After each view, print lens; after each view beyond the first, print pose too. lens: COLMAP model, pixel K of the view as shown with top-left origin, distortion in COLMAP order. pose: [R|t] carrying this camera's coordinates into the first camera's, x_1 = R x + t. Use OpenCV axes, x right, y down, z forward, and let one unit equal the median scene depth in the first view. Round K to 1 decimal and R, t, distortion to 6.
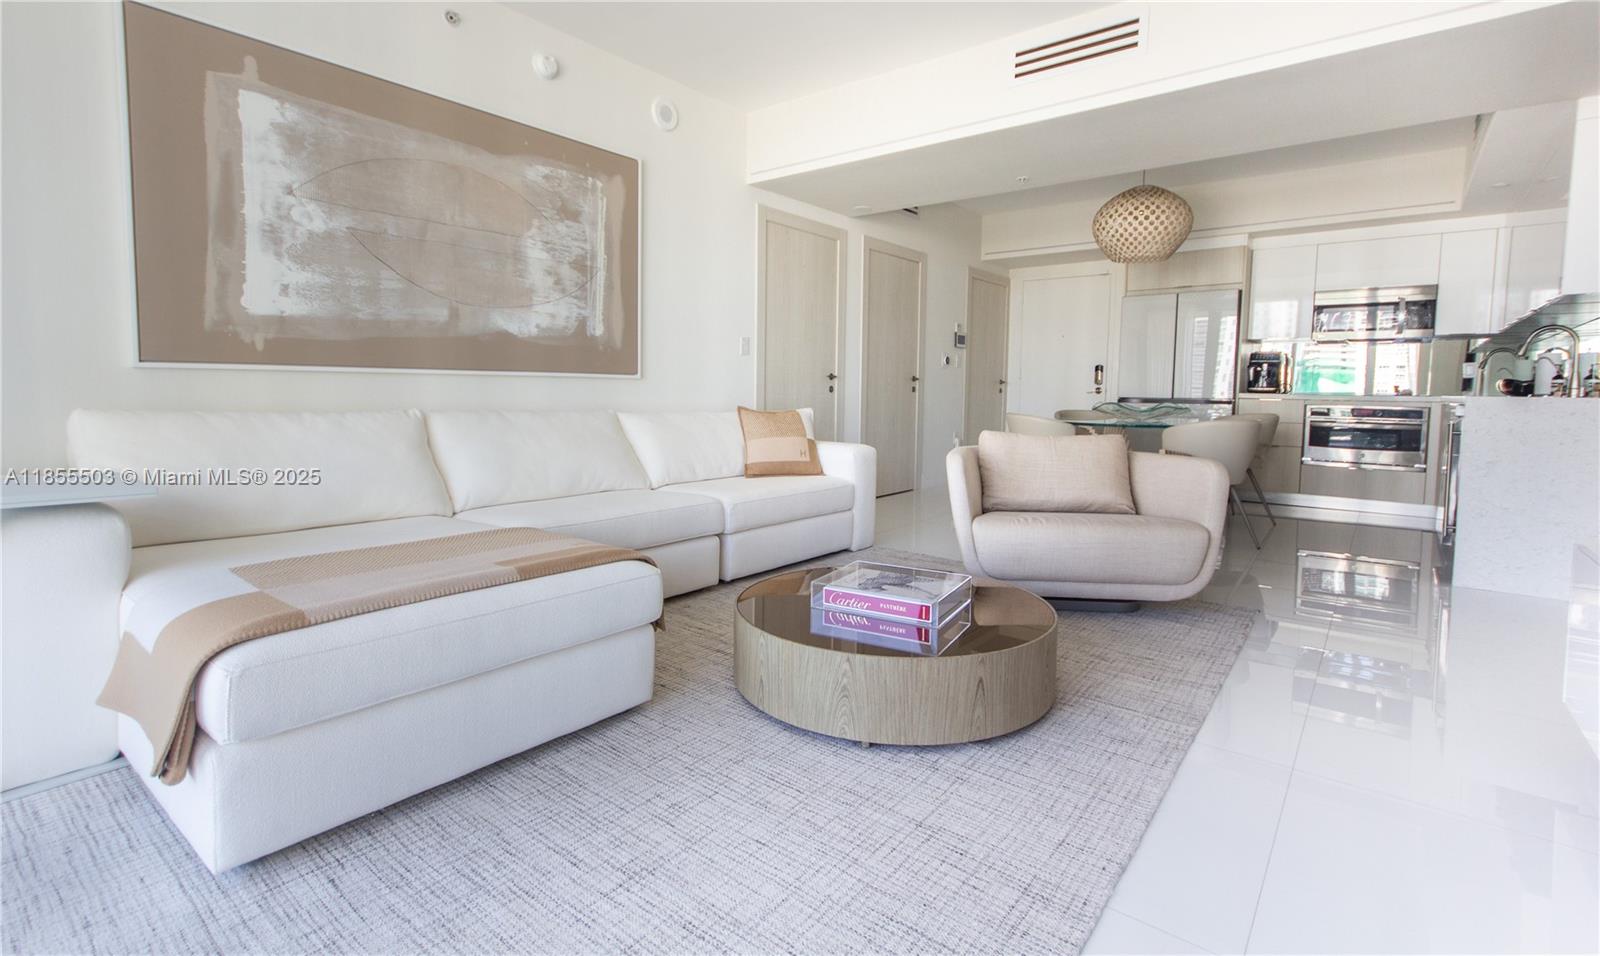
lens RADIAL K [[730.0, 0, 802.3], [0, 730.0, 438.4], [0, 0, 1]] dist [0.001600, 0.001802]
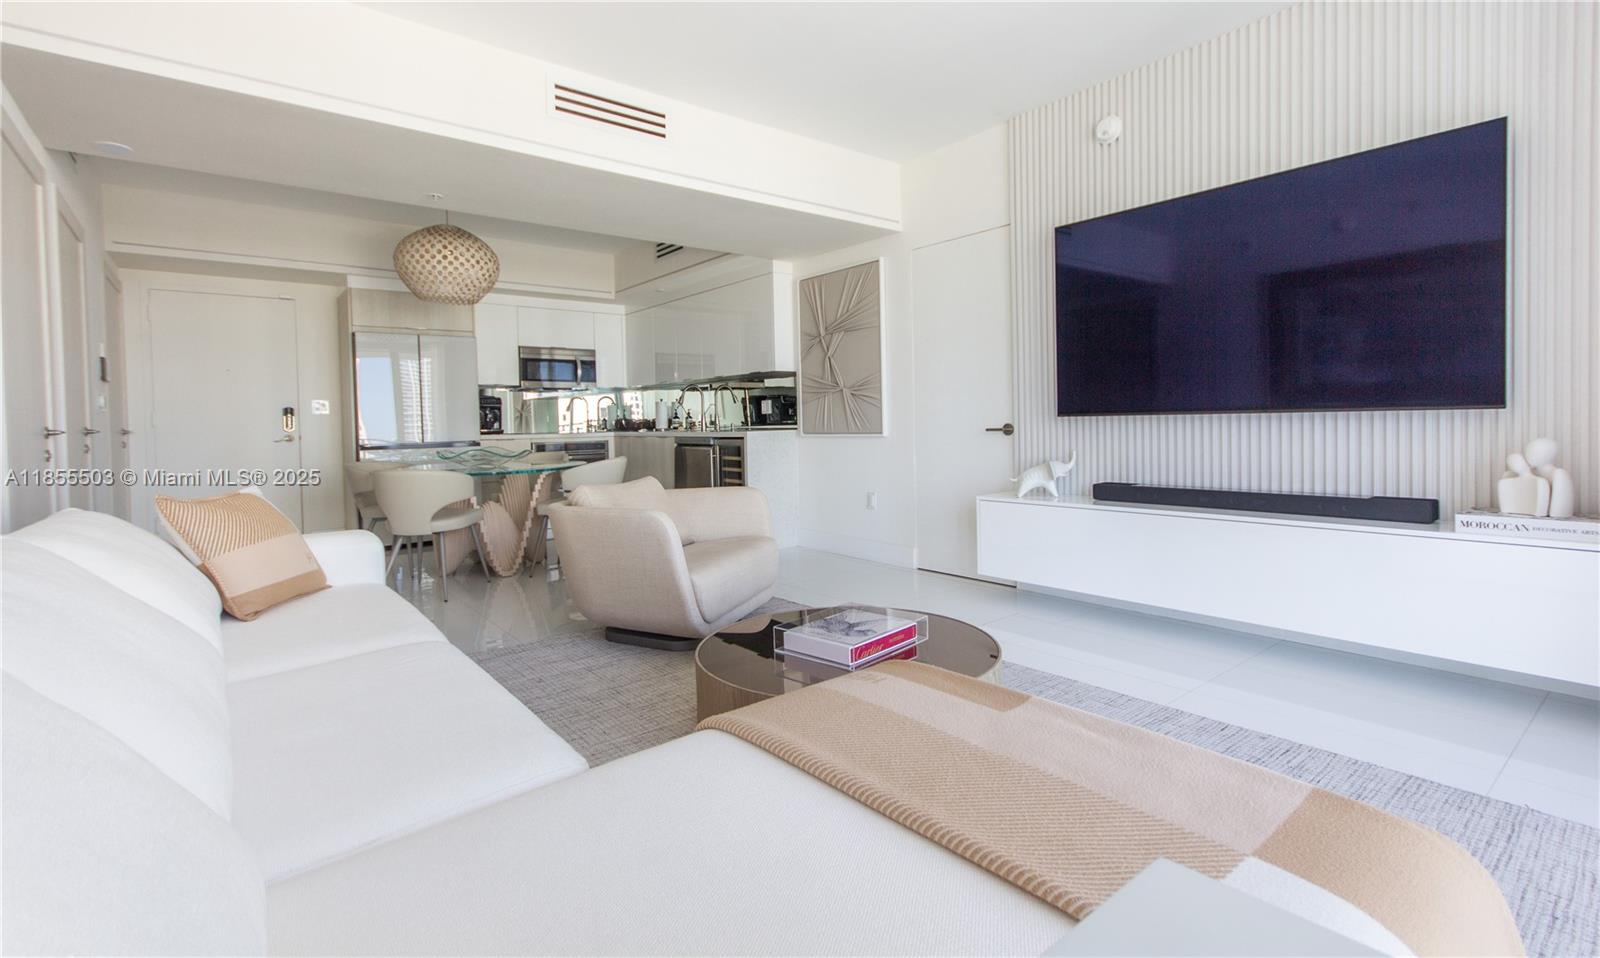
lens RADIAL K [[730.0, 0, 817.5], [0, 730.0, 439.6], [0, 0, 1]] dist [0.001600, 0.001802]
pose [[0.207453, -0.043938, 0.977258, -0.333040], [0.090261, 0.995589, 0.025602, -0.037428], [-0.974072, 0.082897, 0.210504, 0.294130]]
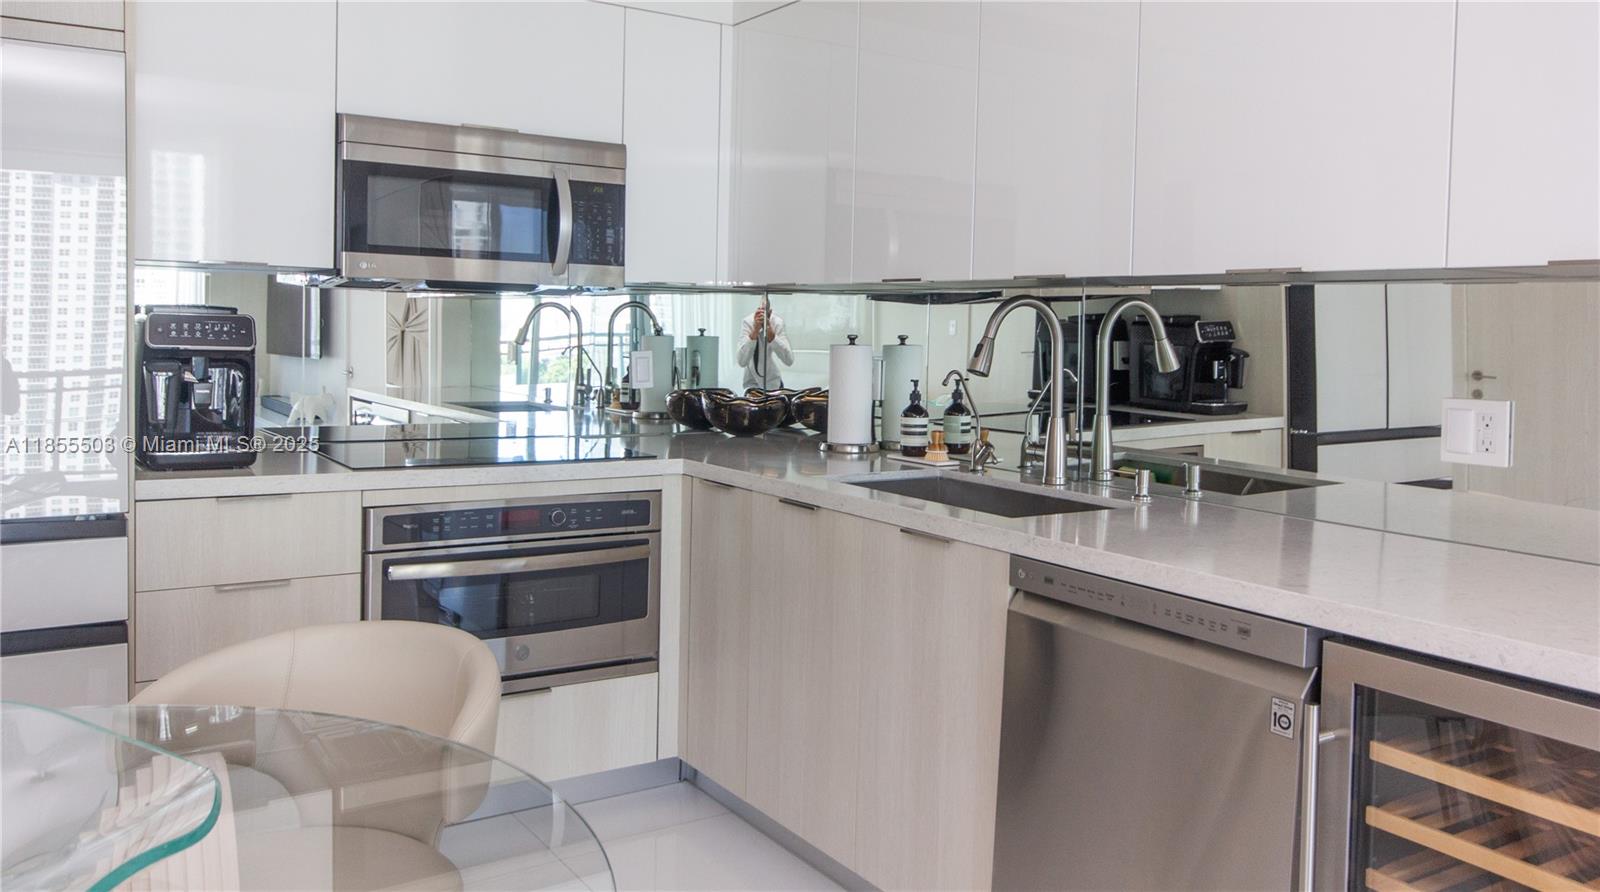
lens RADIAL K [[1235.6, 0, 836.8], [0, 1235.6, 387.3], [0, 0, 1]] dist [-0.028015, 0.000718]
pose [[0.292190, -0.052318, 0.954928, 0.272051], [0.043822, 0.998186, 0.041279, -0.098304], [-0.955356, 0.029786, 0.293952, 0.644368]]
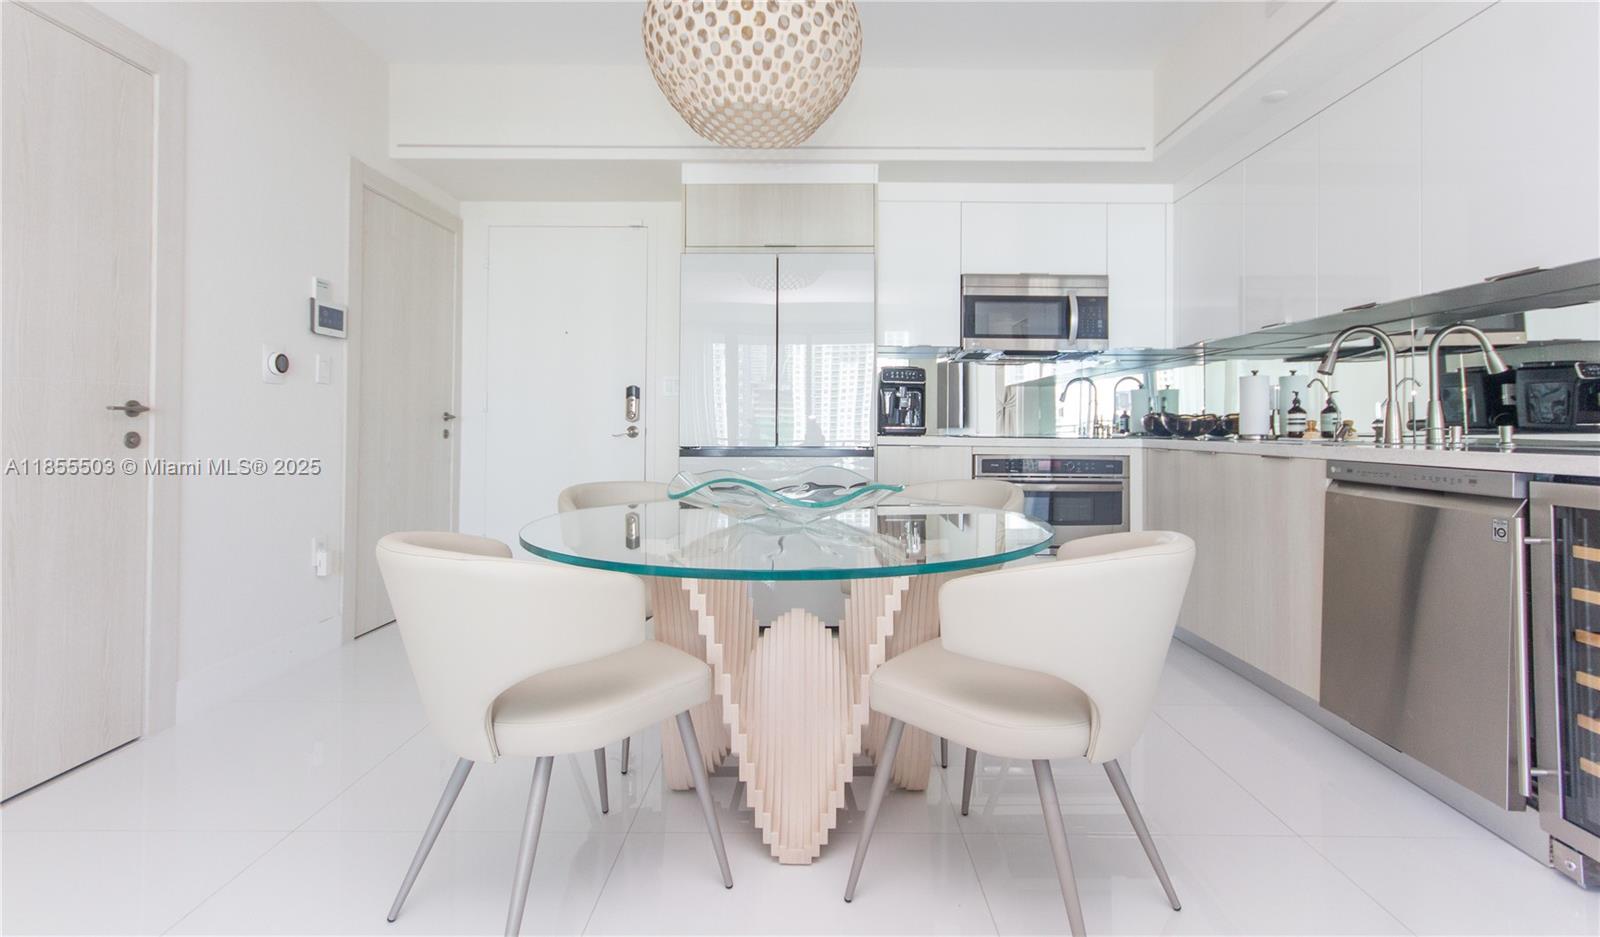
lens RADIAL K [[735.2, 0, 811.5], [0, 735.2, 415.6], [0, 0, 1]] dist [0.001061, -0.002187]
pose [[0.784830, -0.000043, 0.619712, 0.199283], [0.047883, 0.997015, -0.060572, -0.045001], [-0.617859, 0.077213, 0.782489, 0.573801]]
